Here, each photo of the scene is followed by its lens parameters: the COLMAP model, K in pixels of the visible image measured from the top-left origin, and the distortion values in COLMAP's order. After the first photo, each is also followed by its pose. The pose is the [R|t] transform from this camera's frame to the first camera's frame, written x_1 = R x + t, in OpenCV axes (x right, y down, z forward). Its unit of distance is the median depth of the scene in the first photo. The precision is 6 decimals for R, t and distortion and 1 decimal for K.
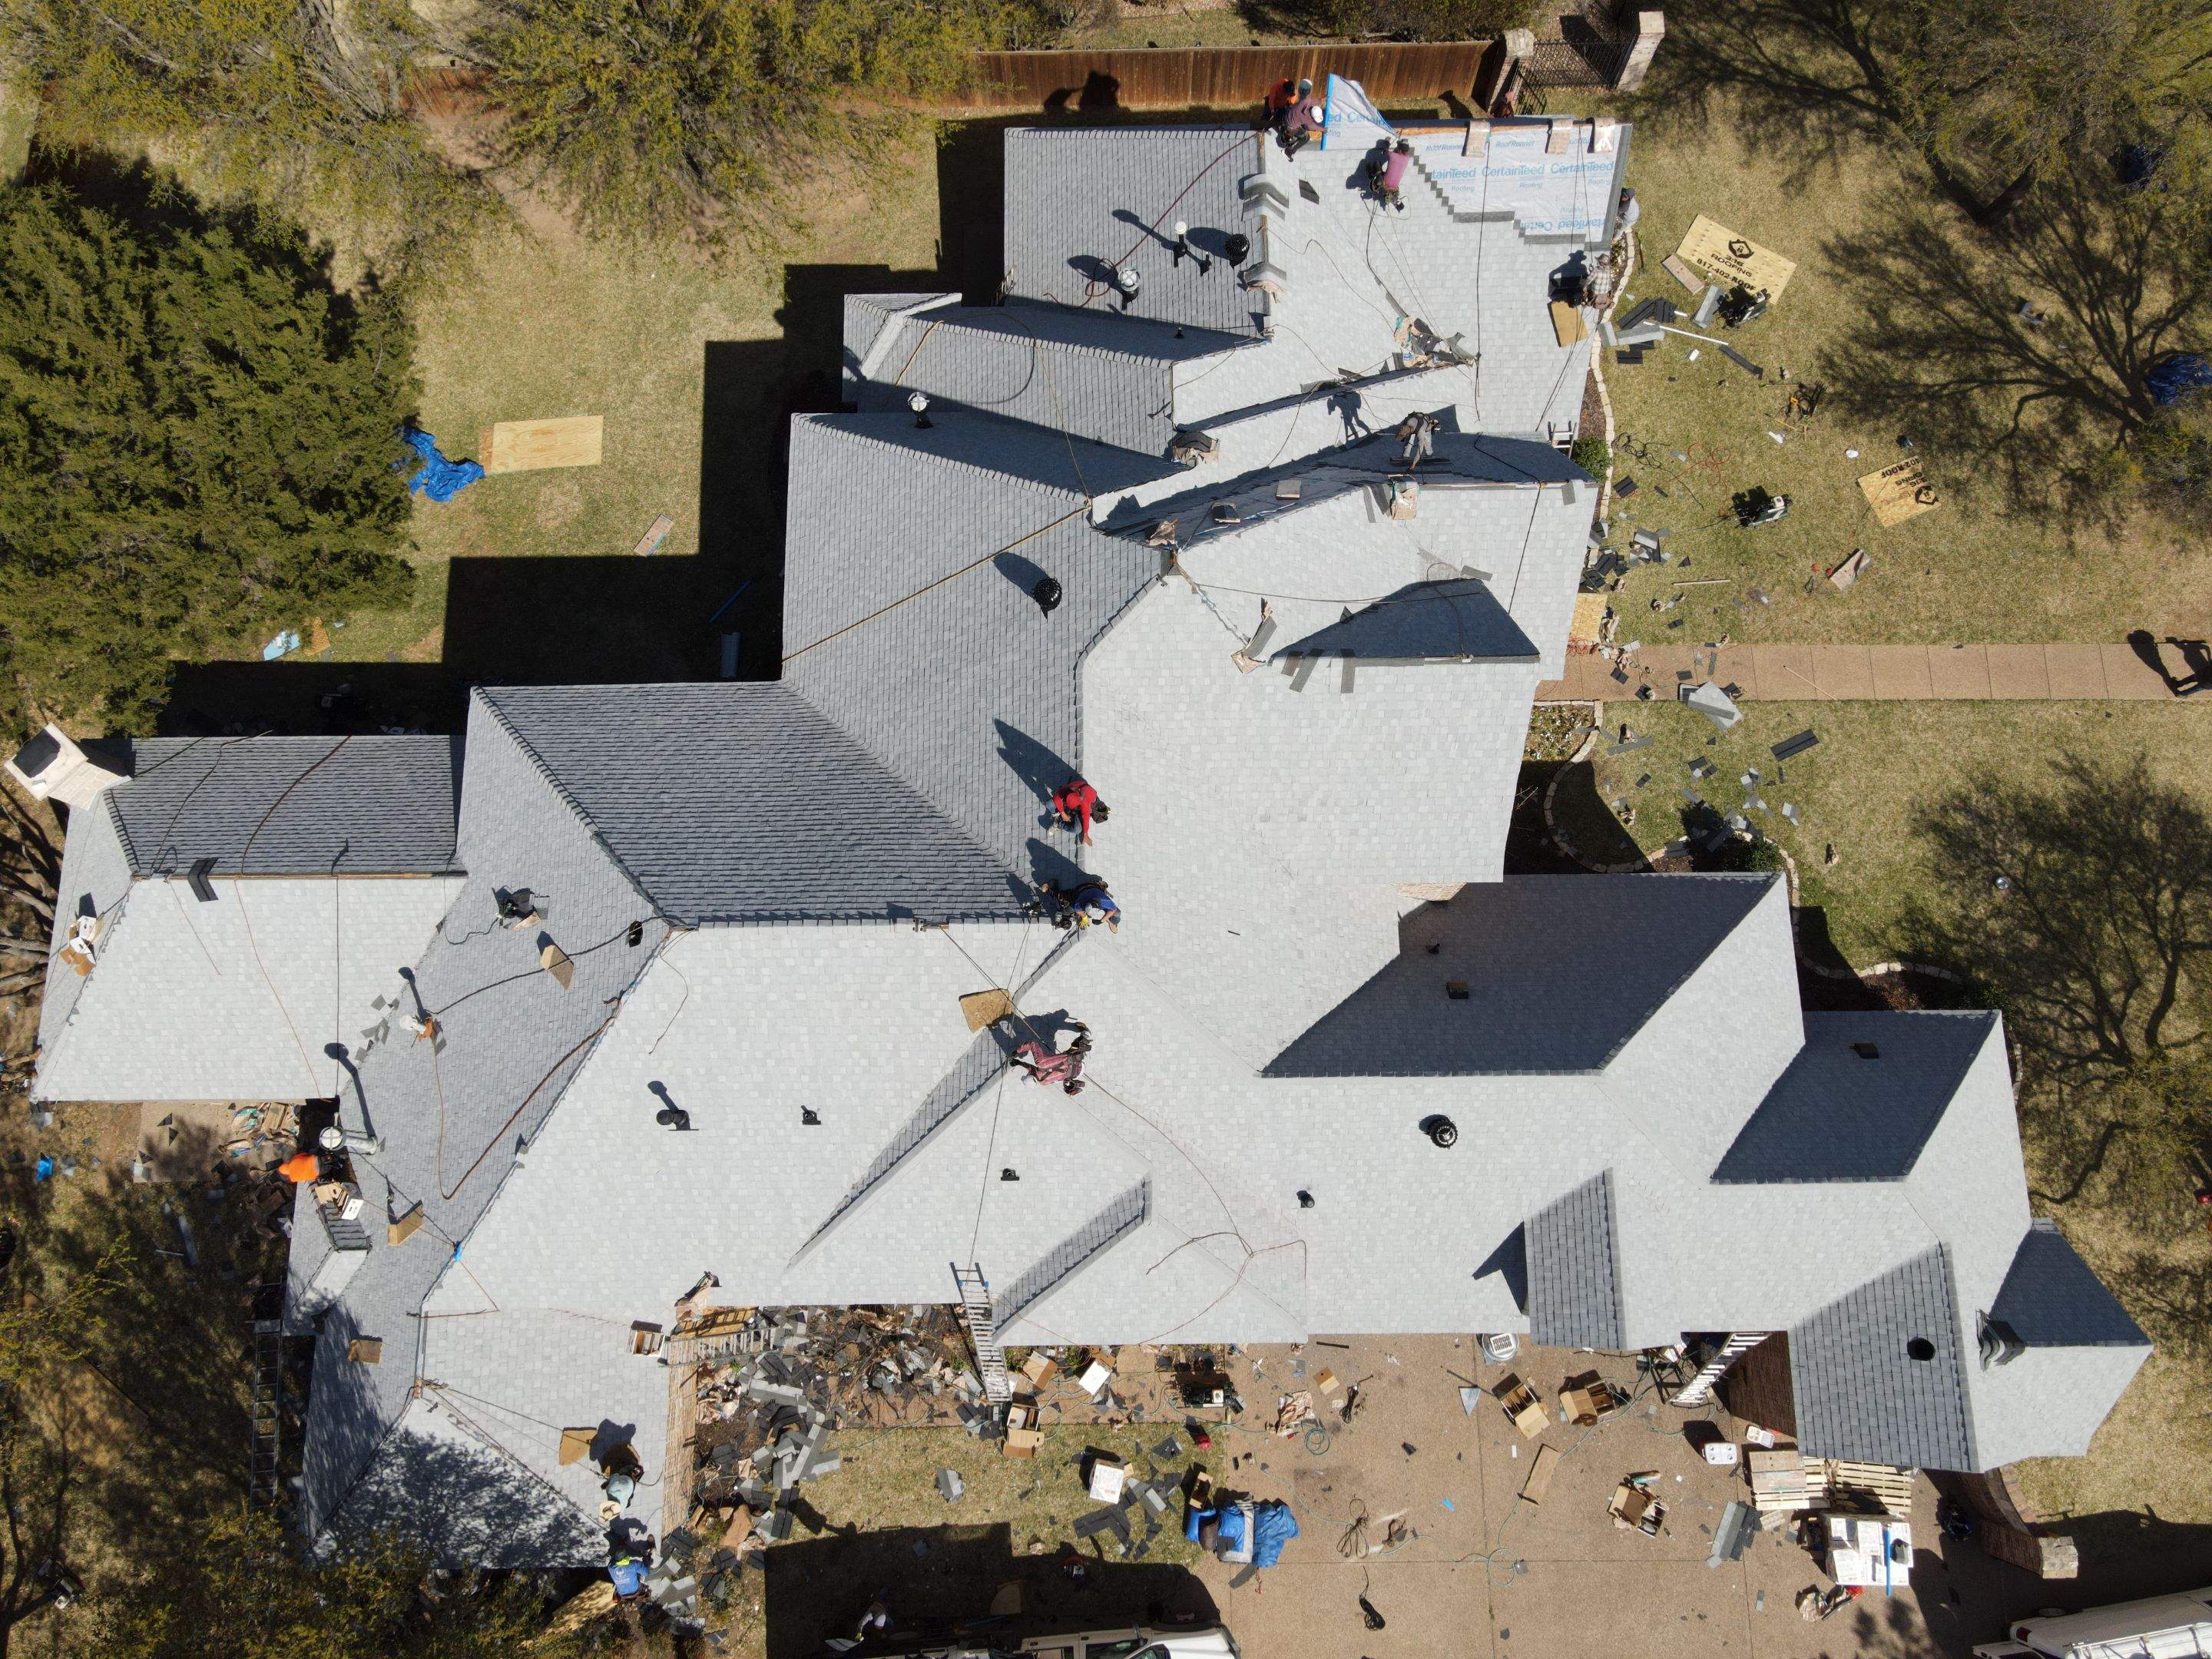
lens RADIAL K [[1619.4, 0, 1102.8], [0, 1619.4, 825.2], [0, 0, 1]] dist [0.027831, -0.010357]
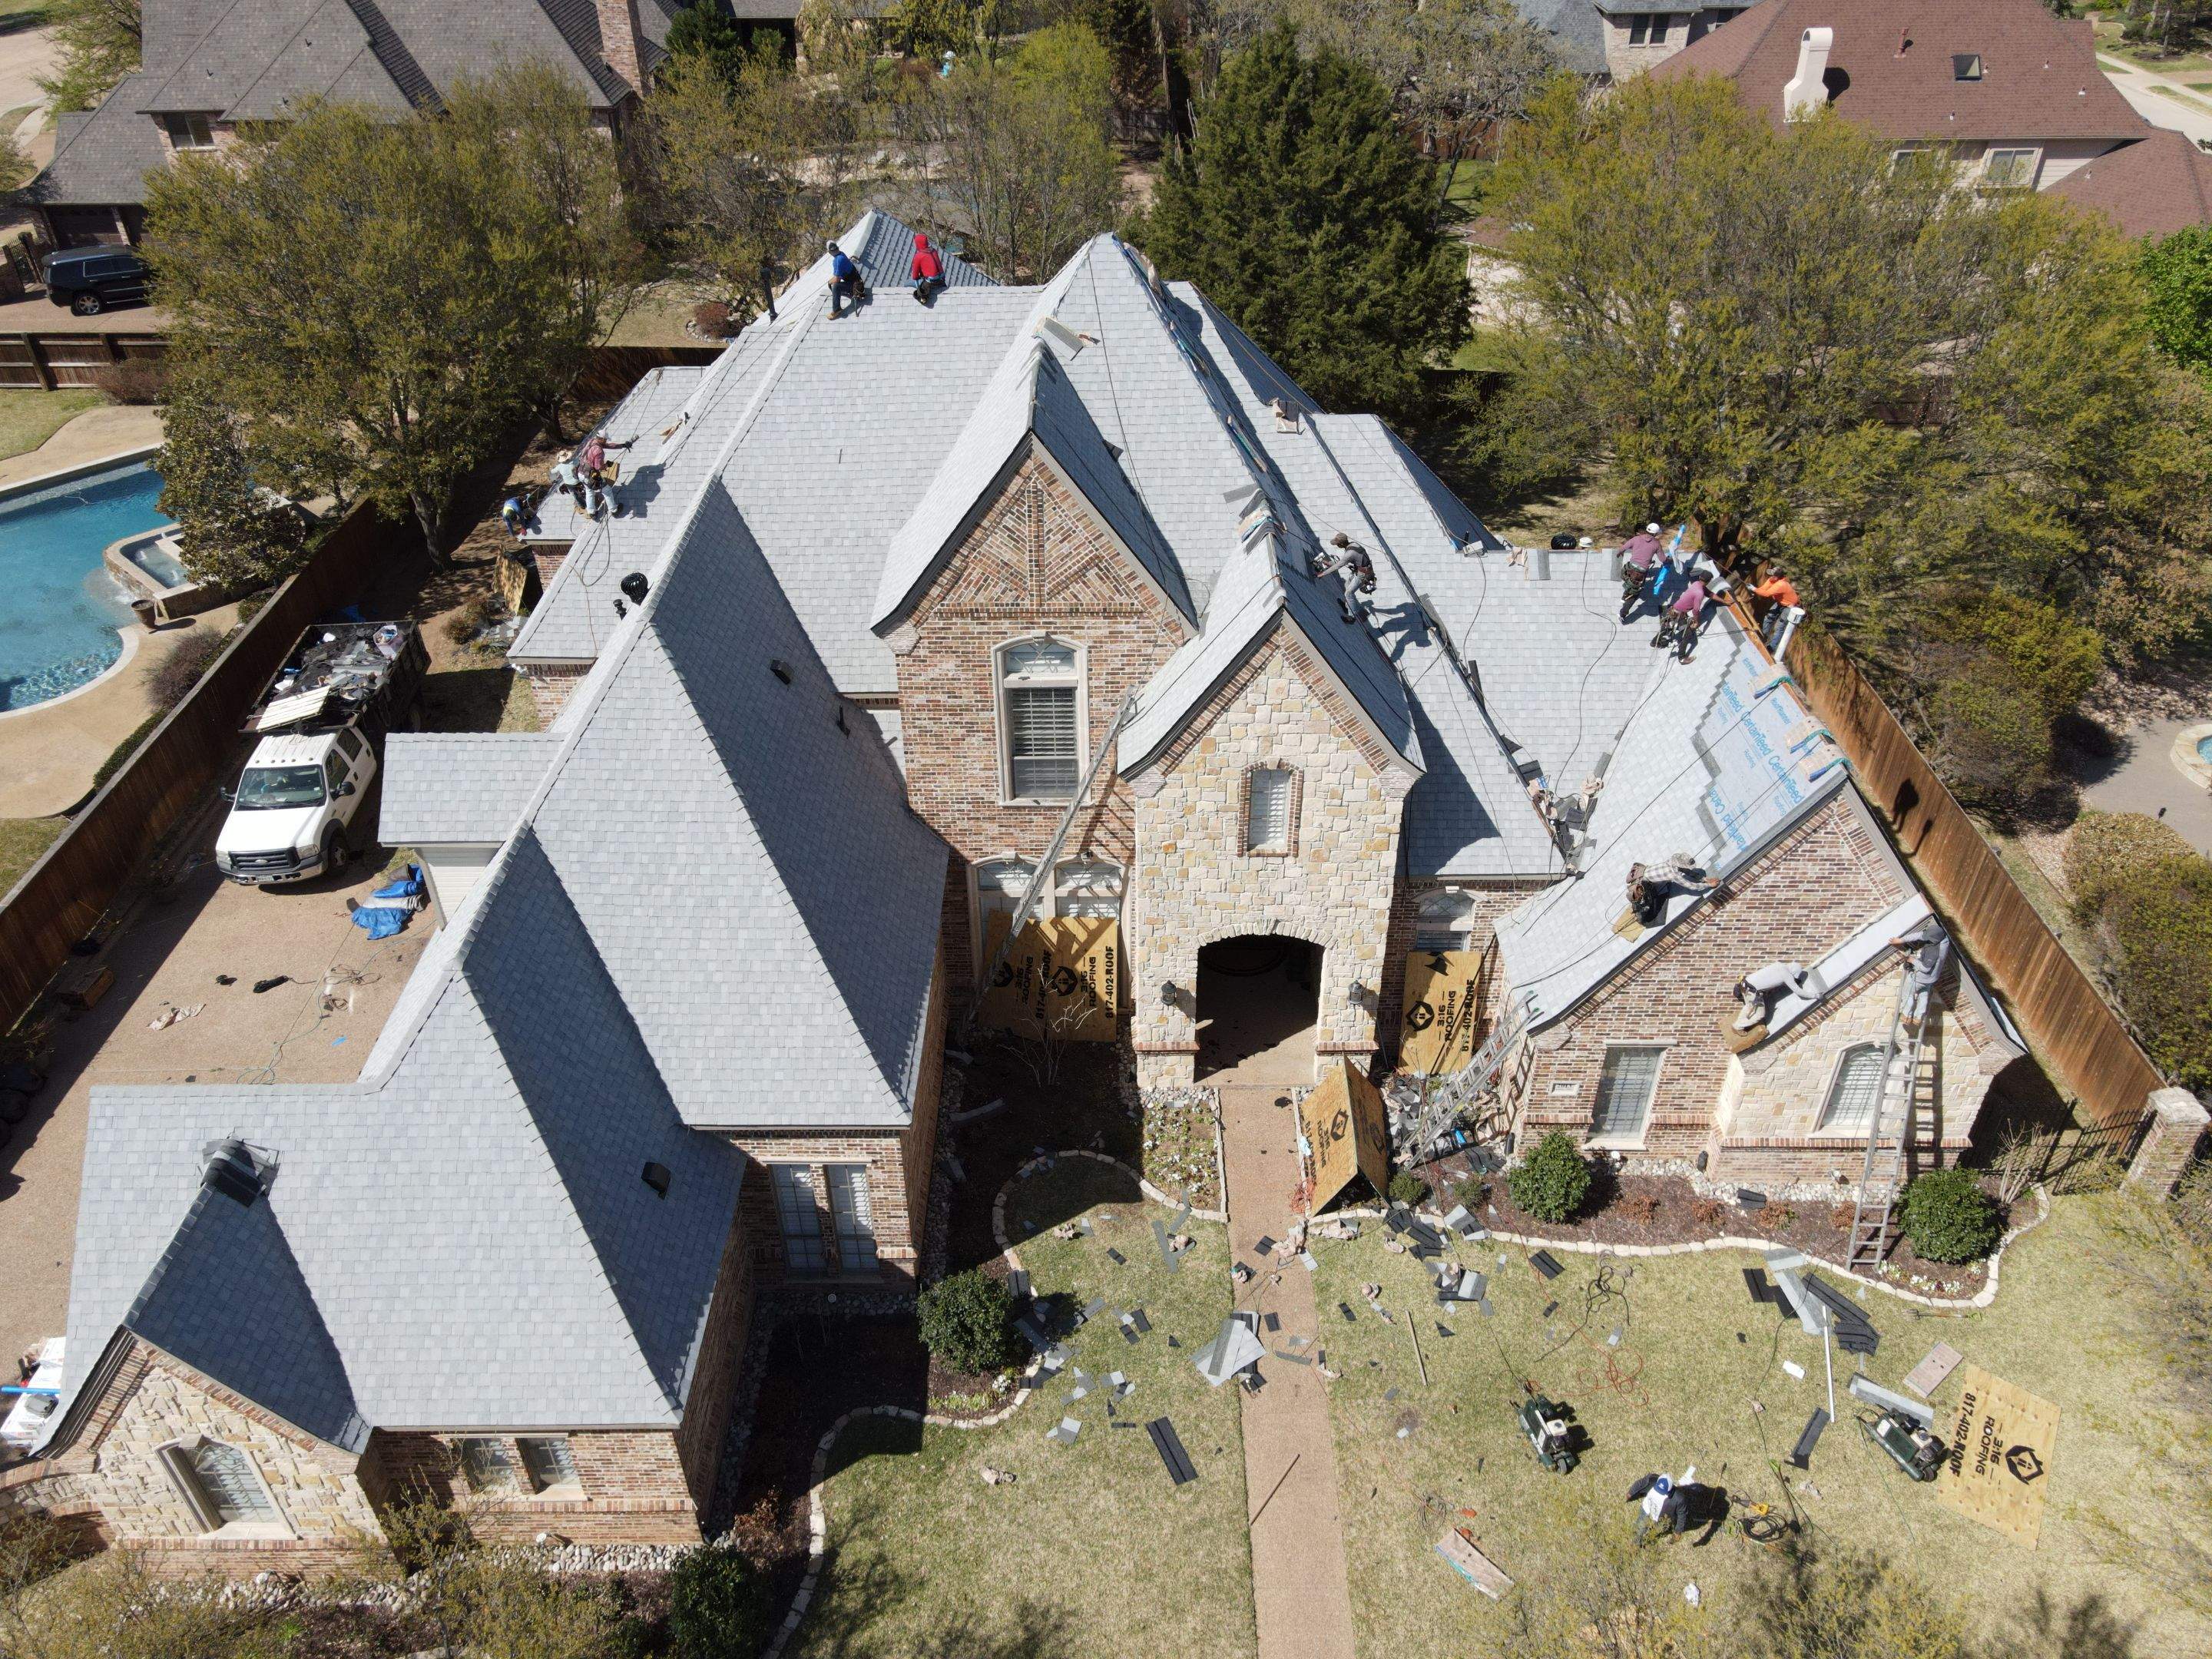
lens RADIAL K [[1619.4, 0, 1093.5], [0, 1619.4, 821.5], [0, 0, 1]] dist [0.027831, -0.010357]
pose [[-0.021217, 0.593980, -0.804200, 0.898059], [-0.970709, 0.180309, 0.158786, -0.188998], [0.239320, 0.784013, 0.572756, 0.458710]]
